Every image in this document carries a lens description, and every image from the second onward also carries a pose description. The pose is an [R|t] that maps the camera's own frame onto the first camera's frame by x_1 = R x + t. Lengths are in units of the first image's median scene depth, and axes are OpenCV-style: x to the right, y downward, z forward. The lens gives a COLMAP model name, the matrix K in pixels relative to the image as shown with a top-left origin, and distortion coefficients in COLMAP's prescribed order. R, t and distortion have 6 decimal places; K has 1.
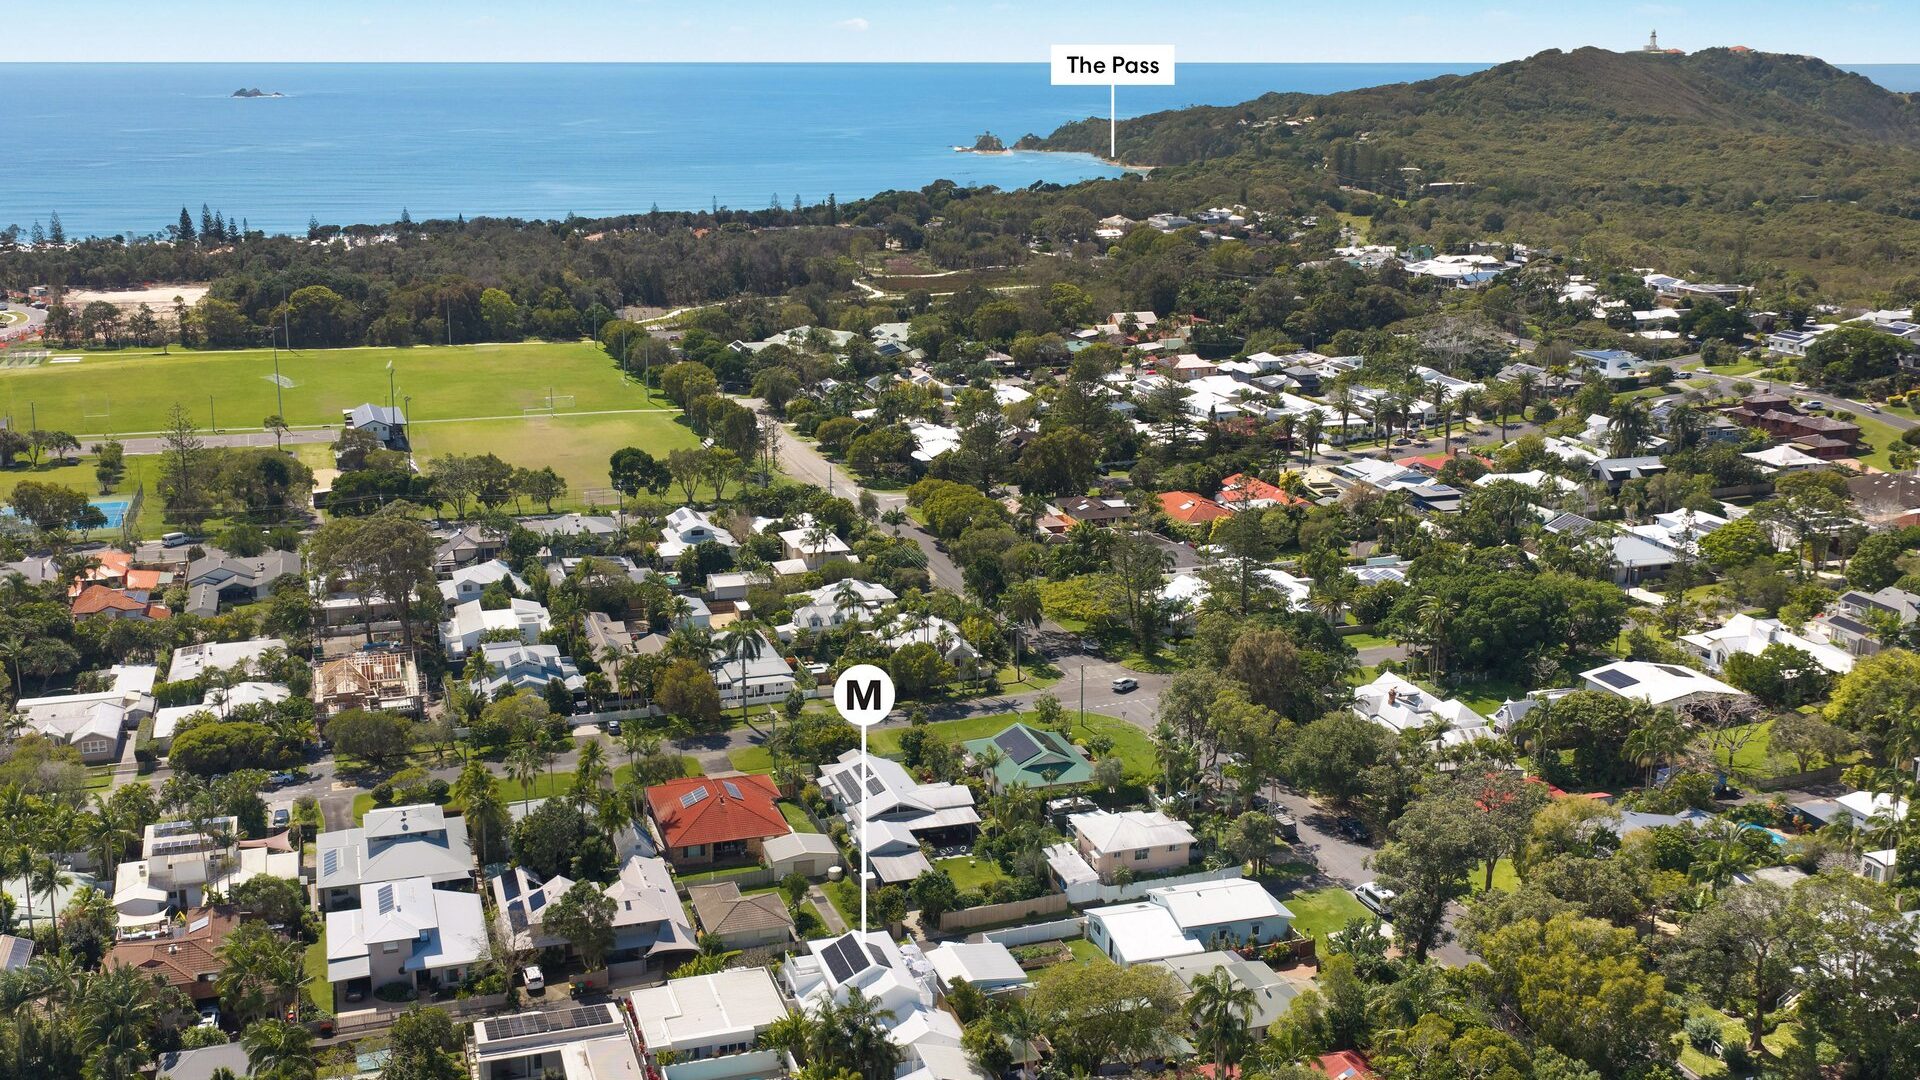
lens RADIAL K [[1699.9, 0, 957.4], [0, 1699.9, 612.0], [0, 0, 1]] dist [0.066980, -0.105542]
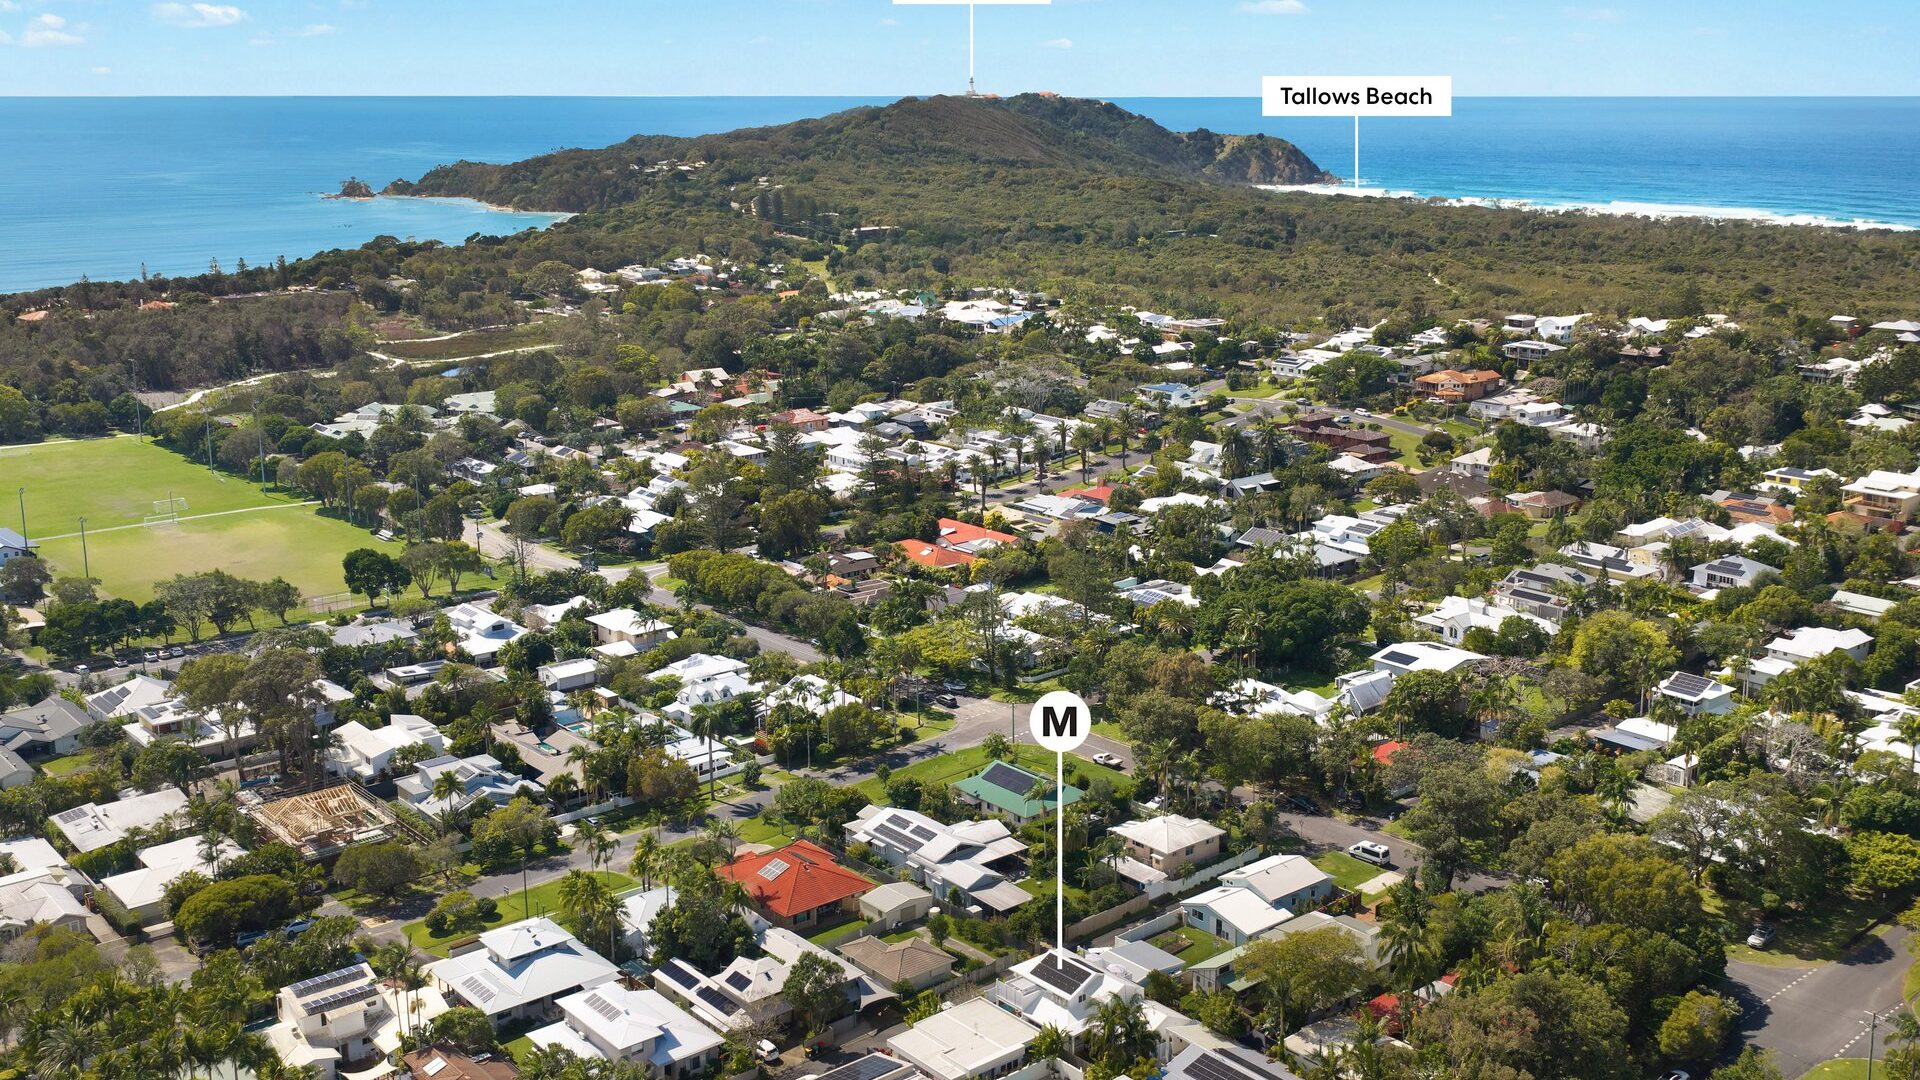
lens RADIAL K [[1699.9, 0, 957.4], [0, 1699.9, 612.0], [0, 0, 1]] dist [0.066980, -0.105542]
pose [[0.923875, -0.112210, 0.365875, -0.189507], [0.118385, 0.992952, 0.005593, -0.020470], [-0.363923, 0.038147, 0.930647, -0.024522]]
